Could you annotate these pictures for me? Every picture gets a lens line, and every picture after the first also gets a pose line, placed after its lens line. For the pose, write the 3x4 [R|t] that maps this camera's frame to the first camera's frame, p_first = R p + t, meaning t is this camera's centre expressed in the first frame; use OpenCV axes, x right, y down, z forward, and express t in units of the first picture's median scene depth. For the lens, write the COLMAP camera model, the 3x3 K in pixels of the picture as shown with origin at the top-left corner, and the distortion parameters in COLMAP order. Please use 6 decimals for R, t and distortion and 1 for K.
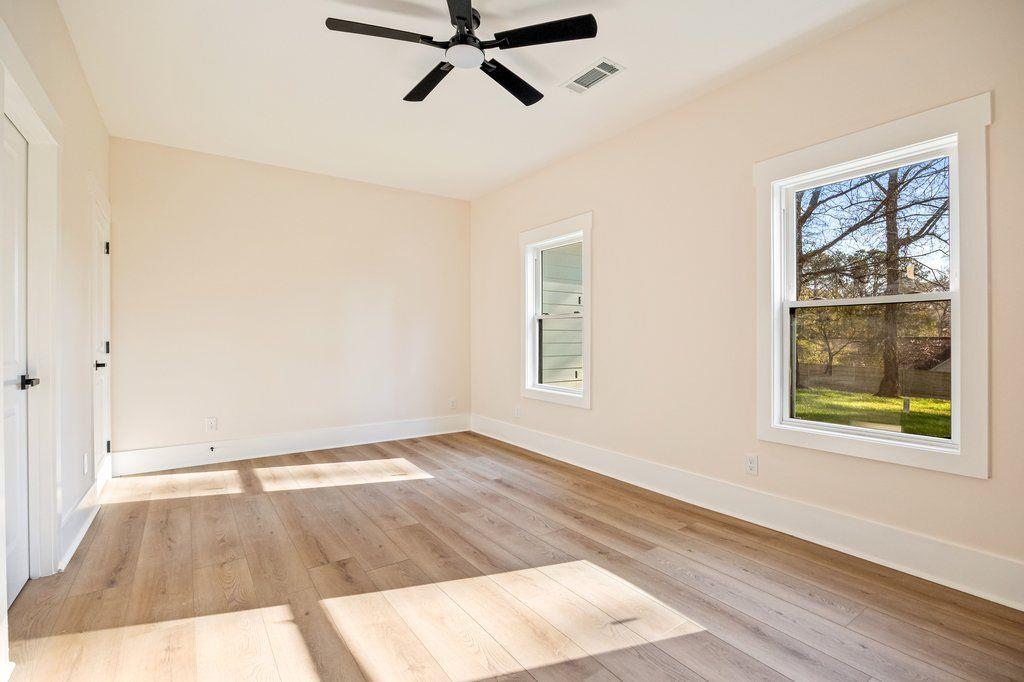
lens RADIAL K [[471.6, 0, 514.0], [0, 471.6, 338.6], [0, 0, 1]] dist [-0.010563, 0.000045]
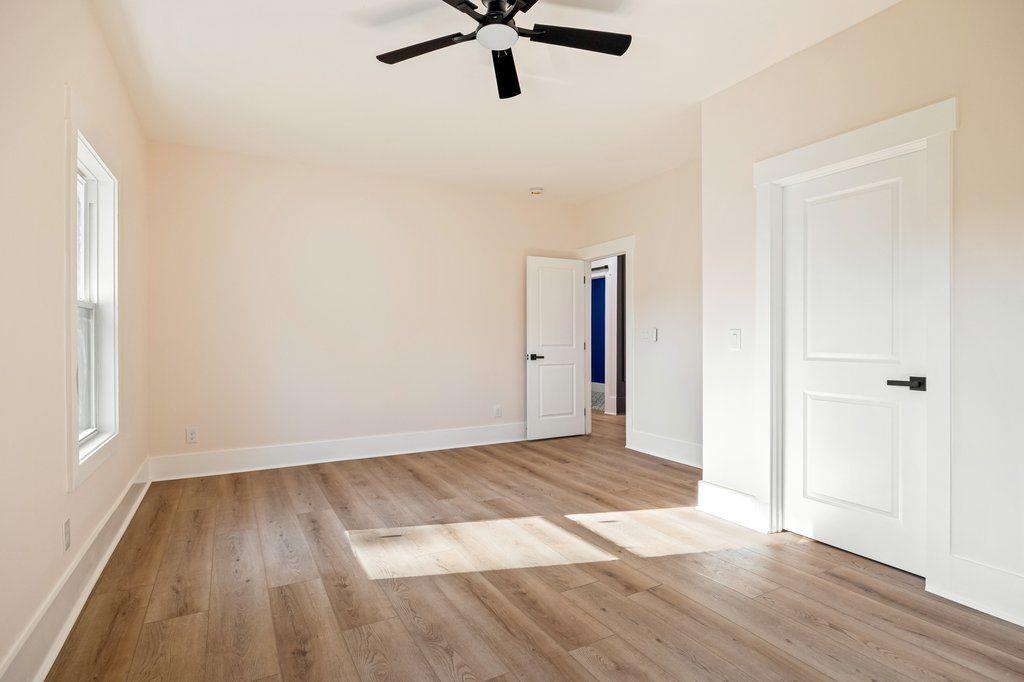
lens RADIAL K [[471.6, 0, 514.0], [0, 471.6, 338.6], [0, 0, 1]] dist [-0.010563, 0.000045]
pose [[-0.994707, 0.003014, 0.102712, -0.235584], [0.003753, 0.999968, 0.006996, -0.015171], [-0.102688, 0.007344, -0.994686, 1.934331]]
